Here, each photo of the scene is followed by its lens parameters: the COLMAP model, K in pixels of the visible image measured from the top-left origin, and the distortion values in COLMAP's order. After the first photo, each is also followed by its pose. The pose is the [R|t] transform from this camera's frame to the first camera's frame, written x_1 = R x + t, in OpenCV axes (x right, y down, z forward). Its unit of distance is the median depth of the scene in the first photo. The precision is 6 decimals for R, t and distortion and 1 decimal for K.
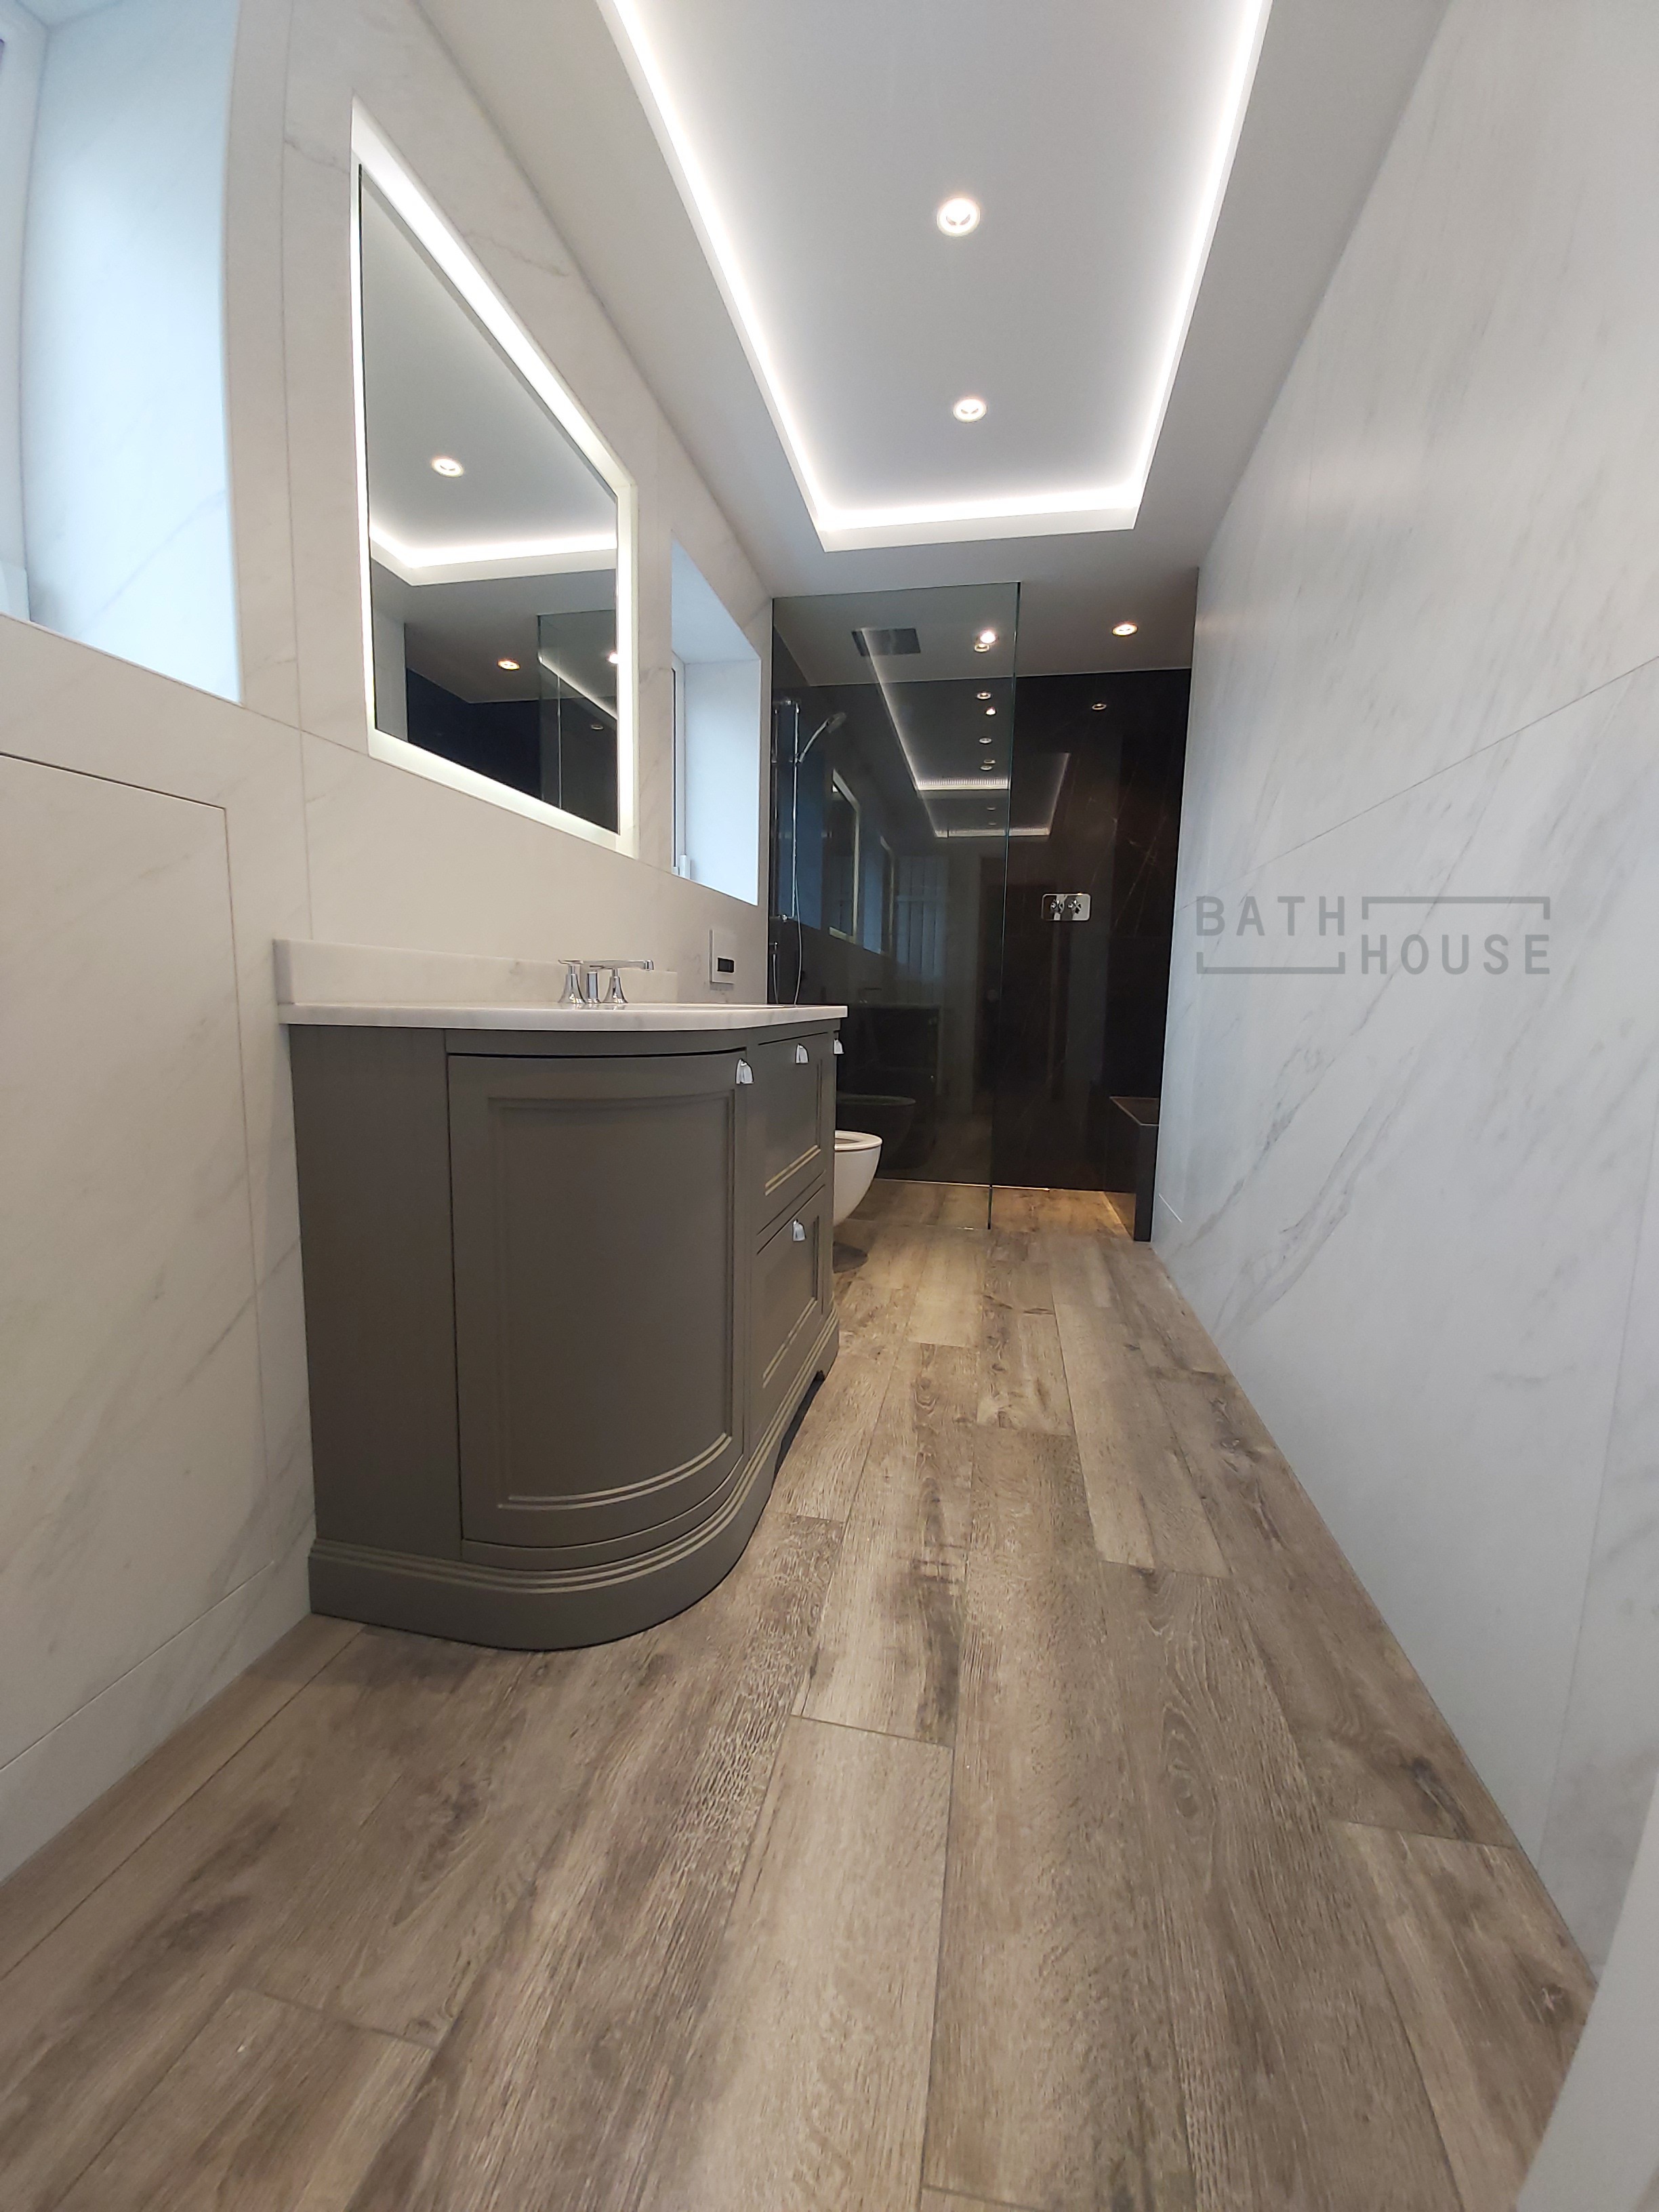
lens RADIAL K [[873.1, 0, 822.7], [0, 873.1, 1110.0], [0, 0, 1]] dist [0.013383, -0.013665]
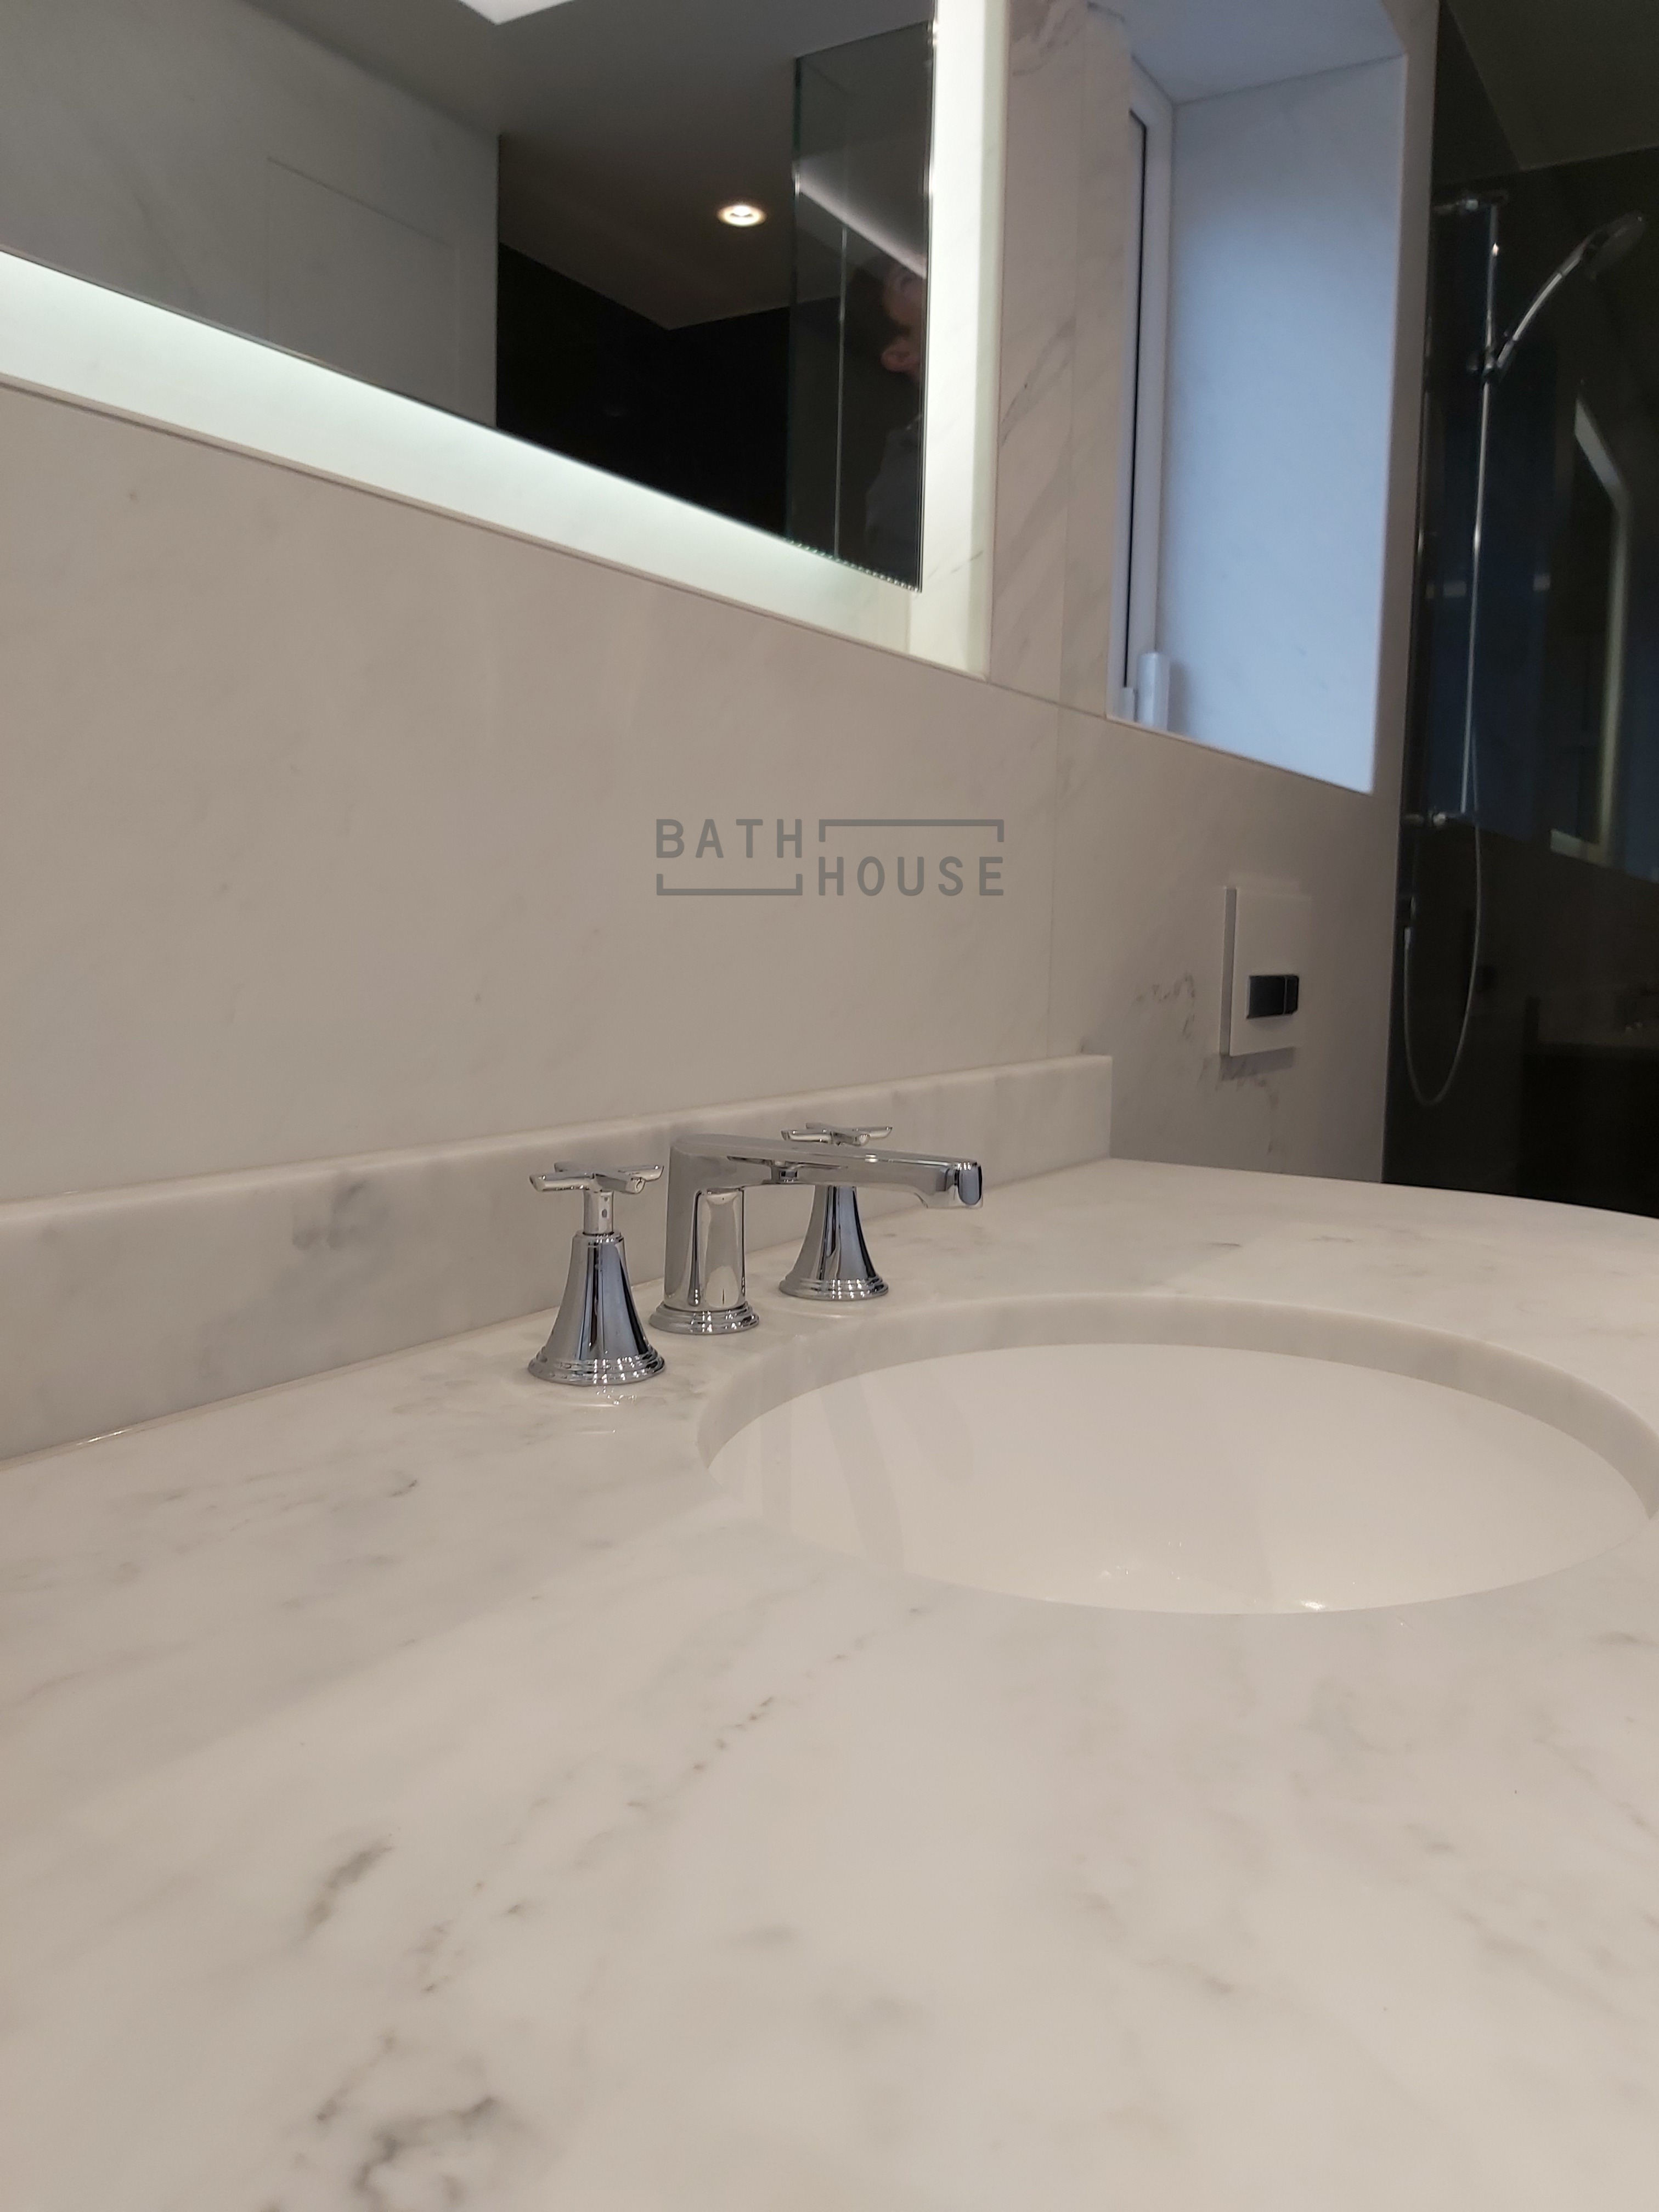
lens RADIAL K [[1708.5, 0, 826.0], [0, 1708.5, 1102.5], [0, 0, 1]] dist [0.047752, -0.109591]
pose [[0.943223, 0.031531, -0.330660, -0.149348], [-0.041599, 0.998860, -0.023413, -0.272206], [0.329545, 0.035839, 0.943460, 0.950182]]
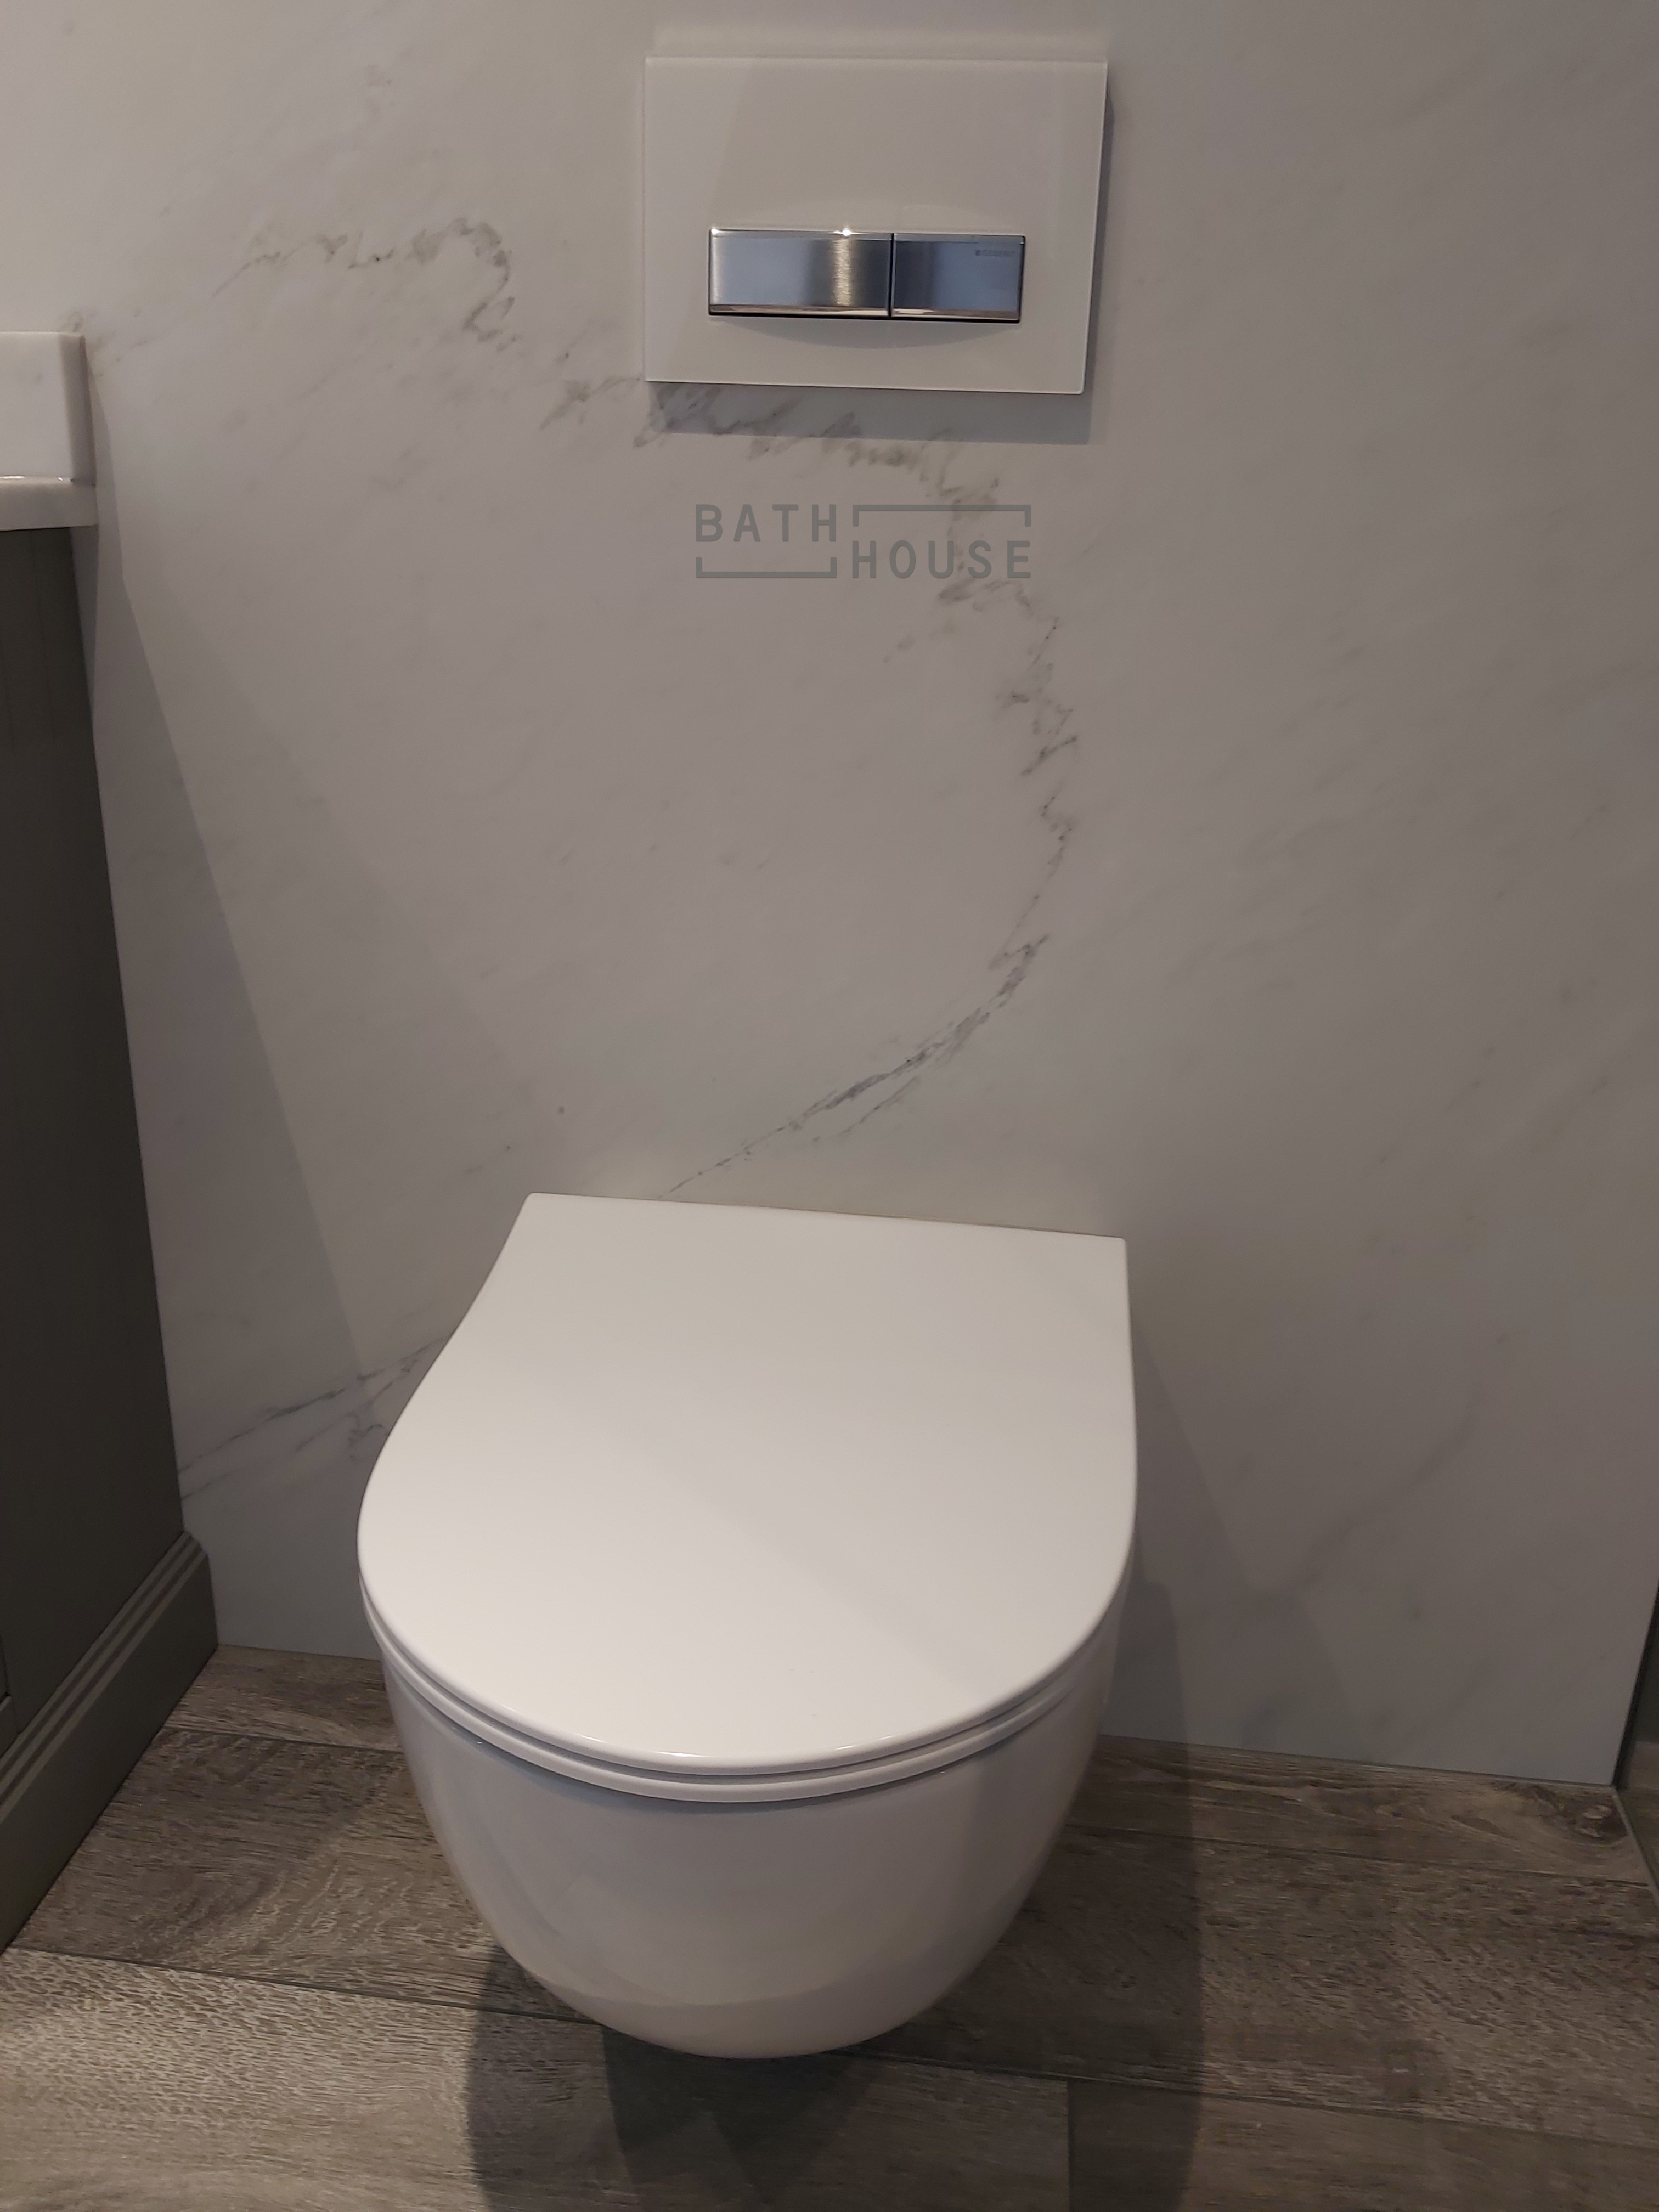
lens RADIAL K [[1708.5, 0, 826.0], [0, 1708.5, 1102.5], [0, 0, 1]] dist [0.047752, -0.109591]
pose [[0.077498, 0.330634, -0.940572, 0.634990], [-0.154193, 0.936033, 0.316334, -0.309644], [0.984997, 0.120514, 0.123522, 2.505640]]
